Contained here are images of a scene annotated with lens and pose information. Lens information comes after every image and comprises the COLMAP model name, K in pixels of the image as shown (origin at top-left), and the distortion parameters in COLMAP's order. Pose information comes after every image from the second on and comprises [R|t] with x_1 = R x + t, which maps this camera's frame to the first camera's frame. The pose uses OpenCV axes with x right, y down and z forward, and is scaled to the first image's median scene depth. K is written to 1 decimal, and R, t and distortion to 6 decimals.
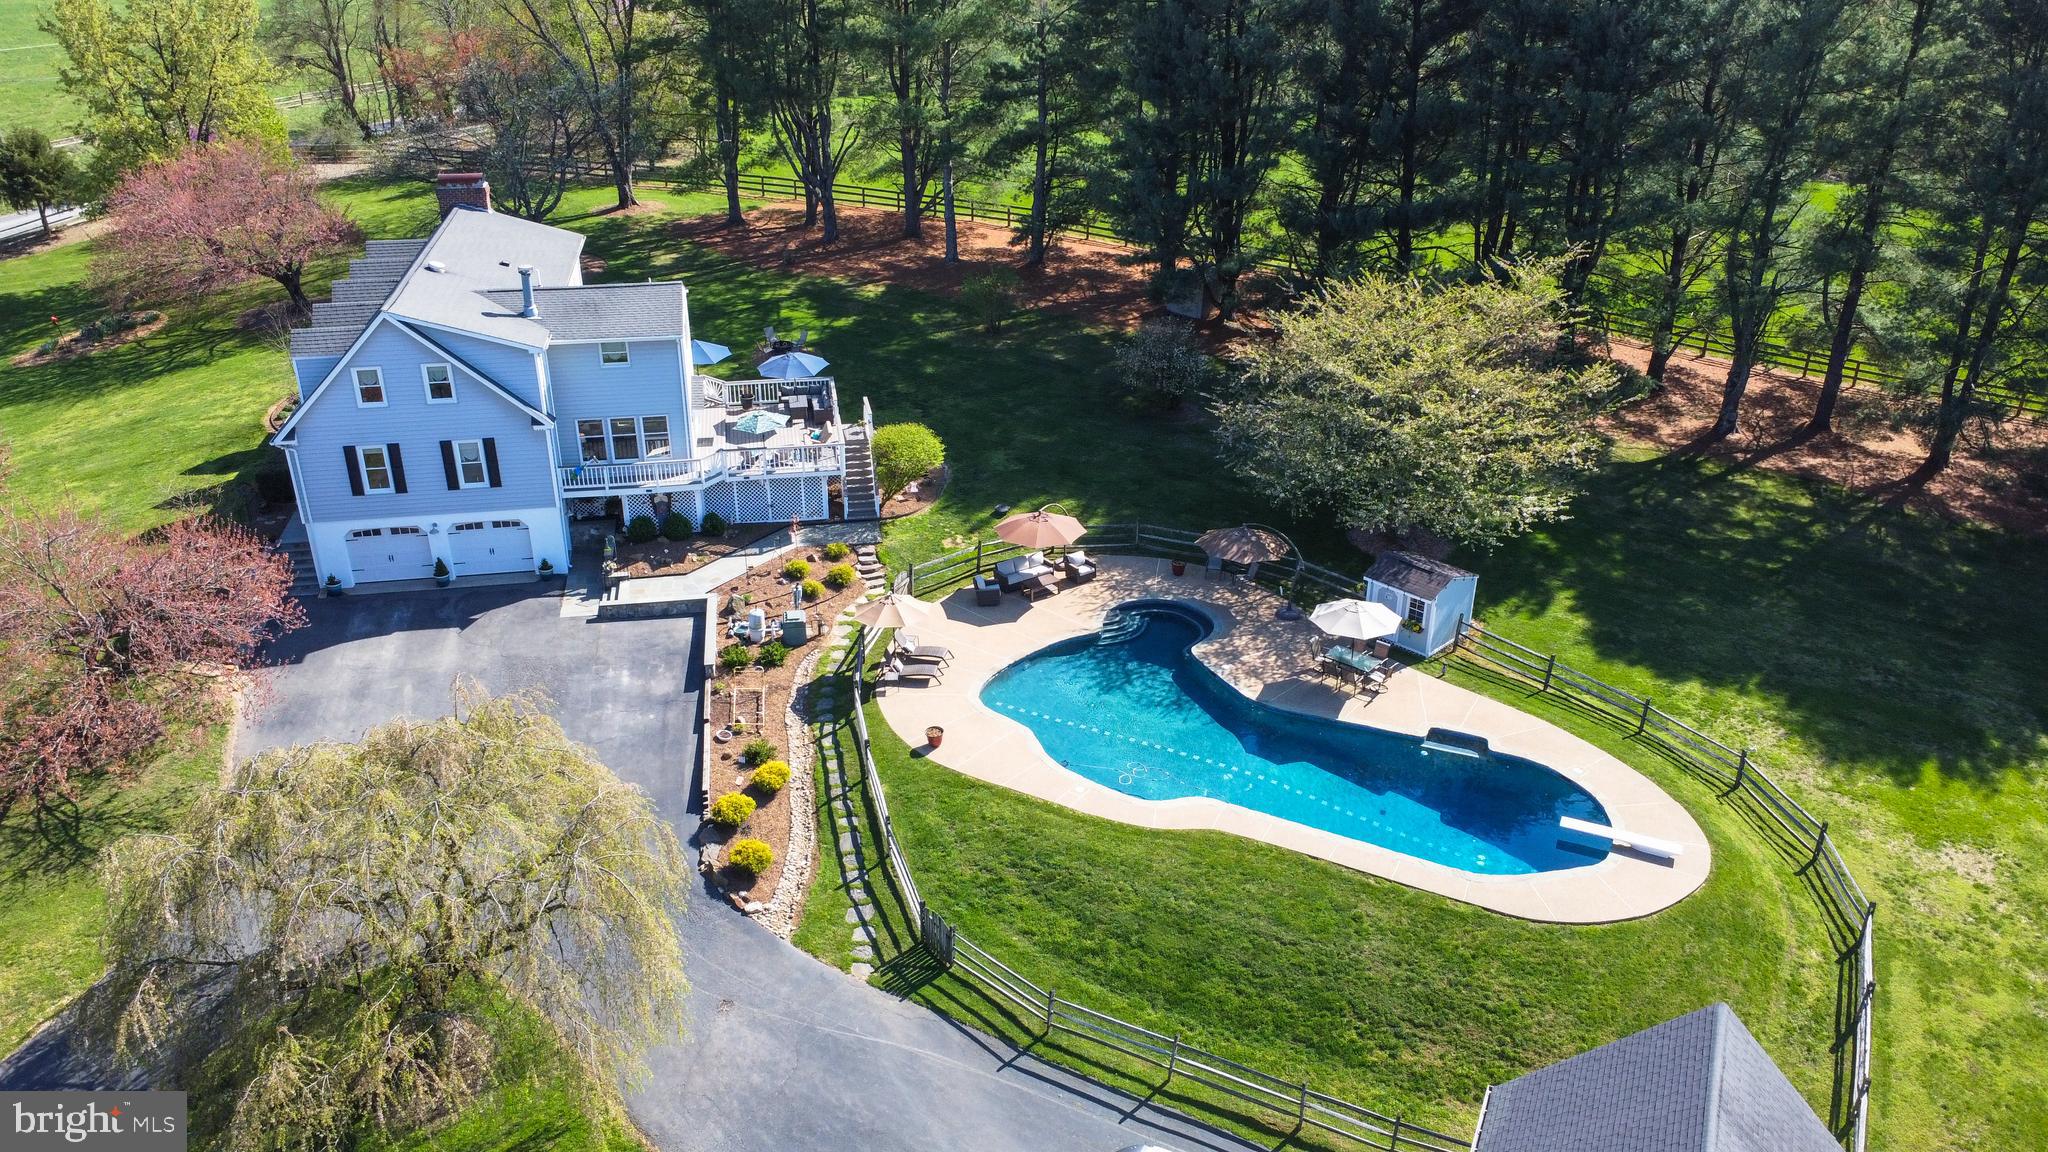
lens RADIAL K [[1531.1, 0, 1008.3], [0, 1531.1, 580.6], [0, 0, 1]] dist [0.006483, -0.010609]
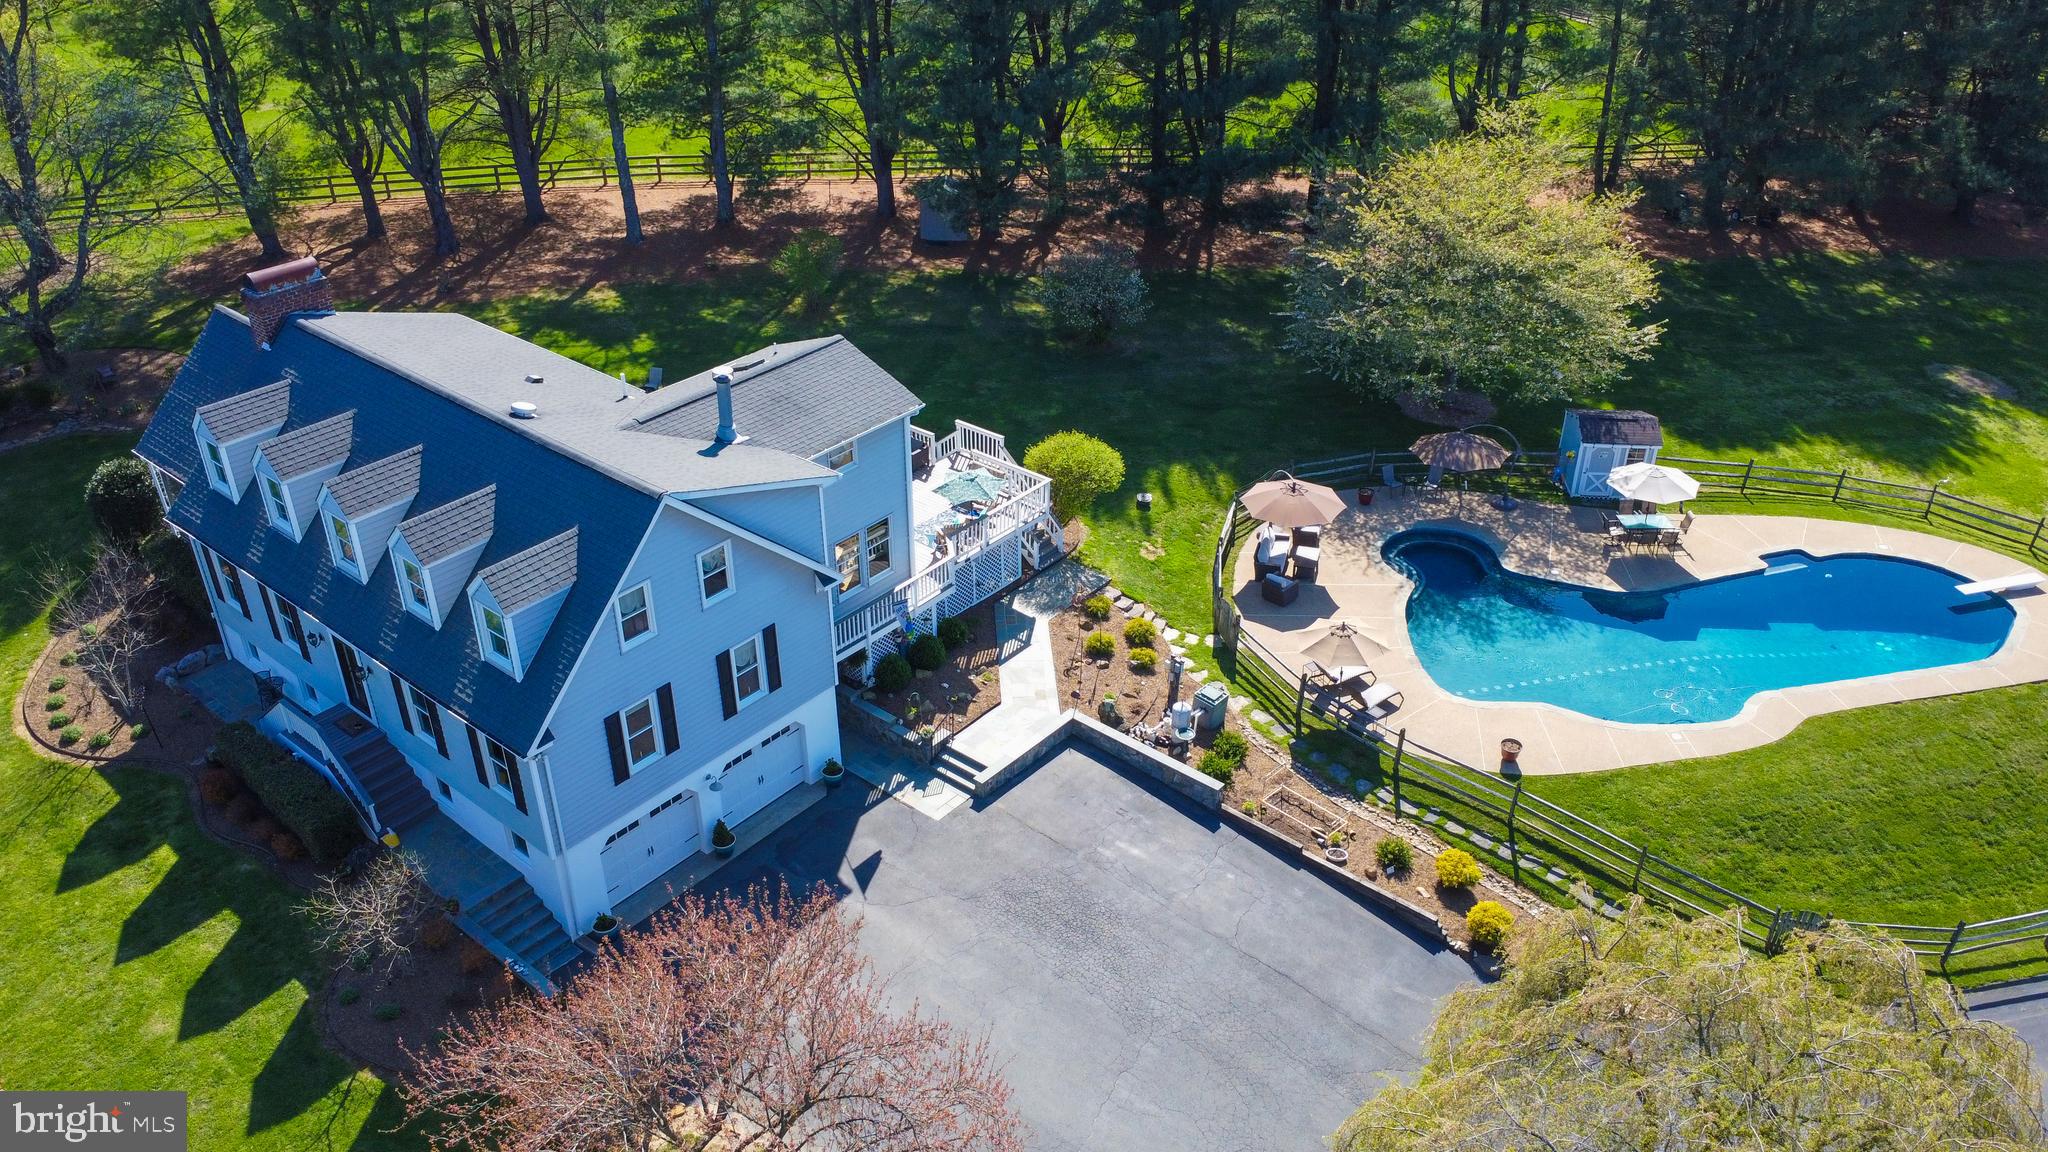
lens RADIAL K [[1531.1, 0, 1008.3], [0, 1531.1, 580.6], [0, 0, 1]] dist [0.006483, -0.010609]
pose [[0.761039, -0.341068, 0.551808, -0.613333], [0.292892, 0.939650, 0.176841, -0.196856], [-0.578821, 0.027037, 0.815006, 0.373038]]
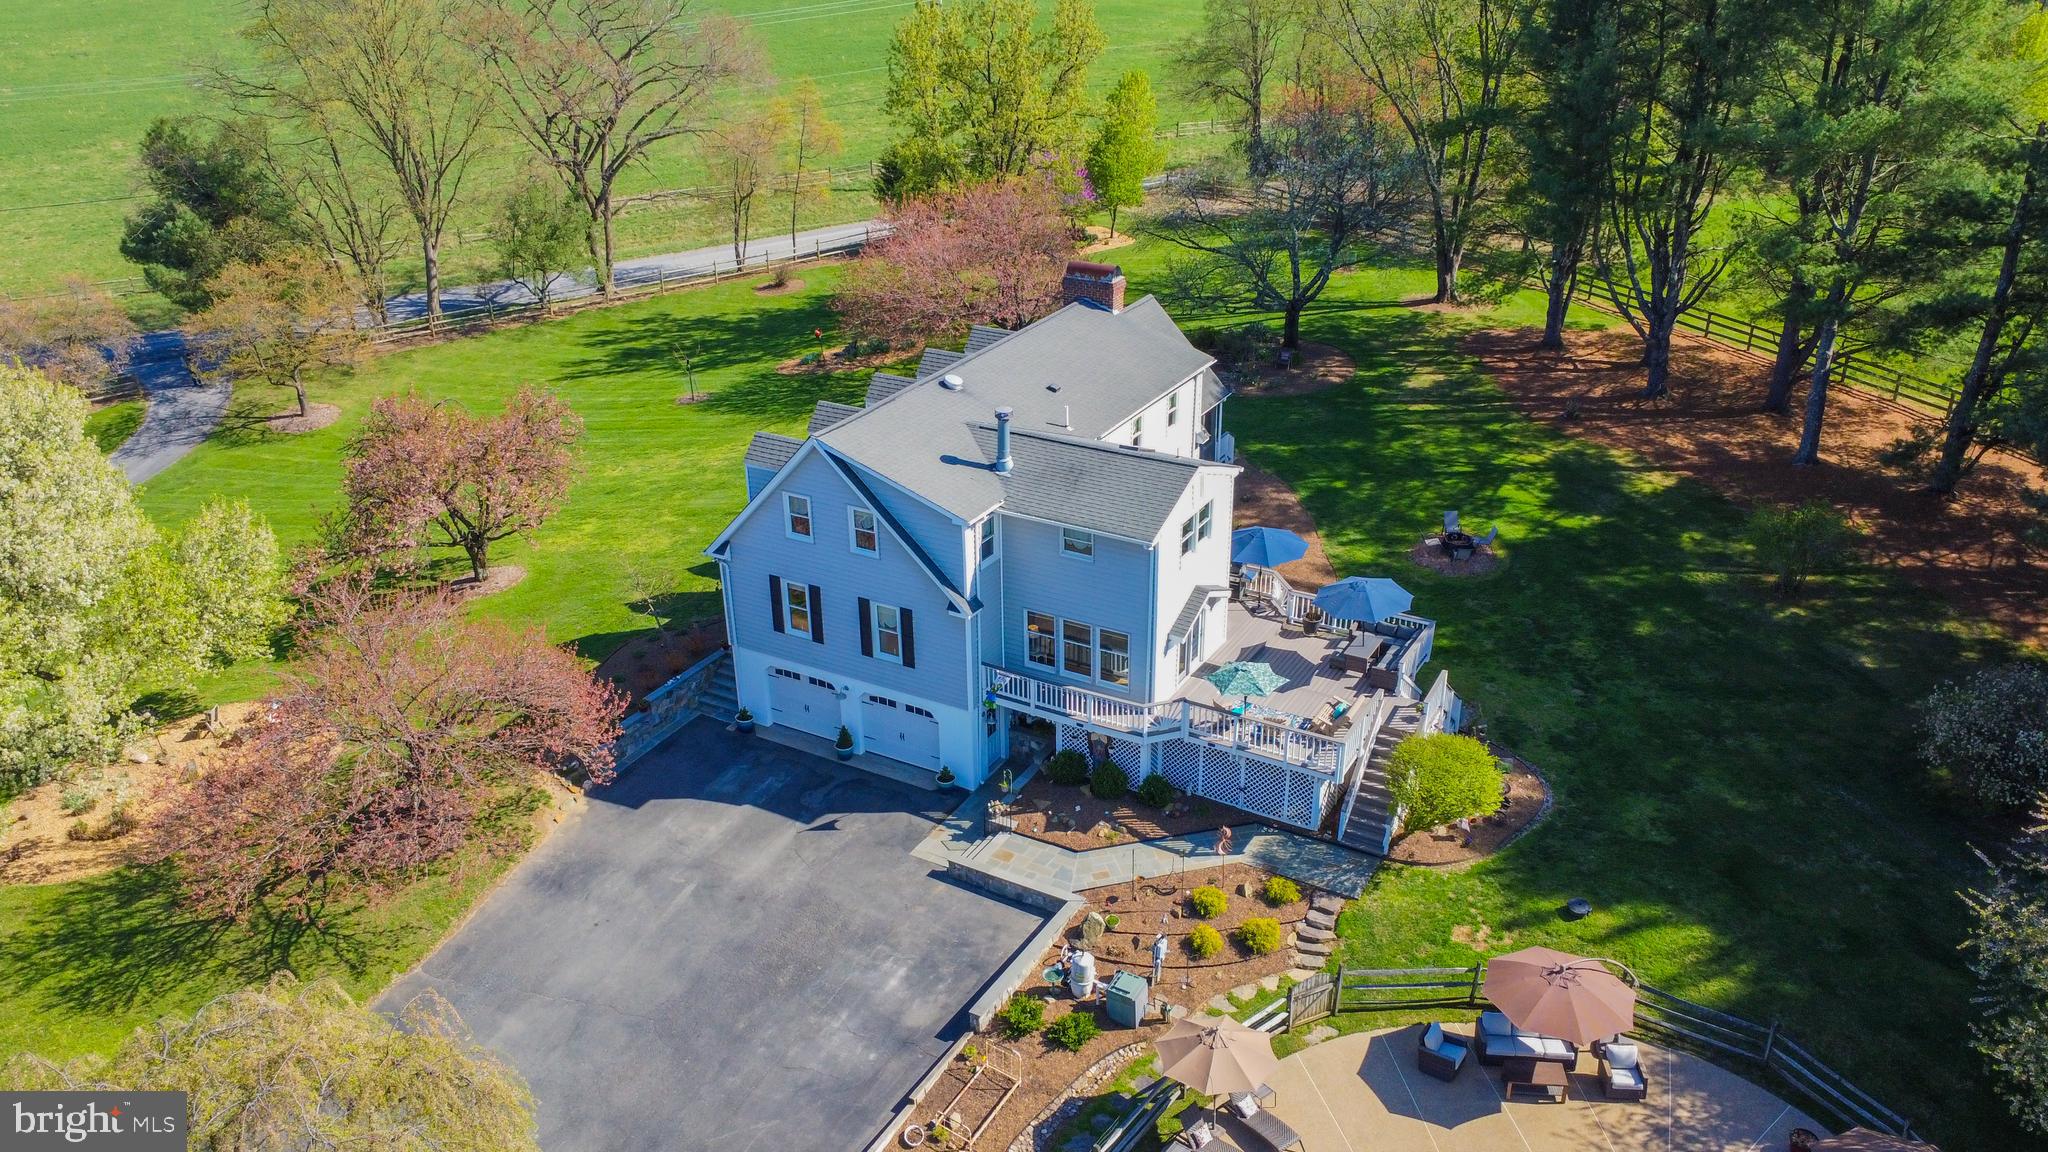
lens RADIAL K [[1544.7, 0, 1023.7], [0, 1544.7, 599.0], [0, 0, 1]] dist [-0.004797, -0.002196]
pose [[0.774540, 0.267989, -0.572949, 0.165852], [-0.267022, 0.959673, 0.087902, -0.181215], [0.573400, 0.084906, 0.814864, 0.367708]]
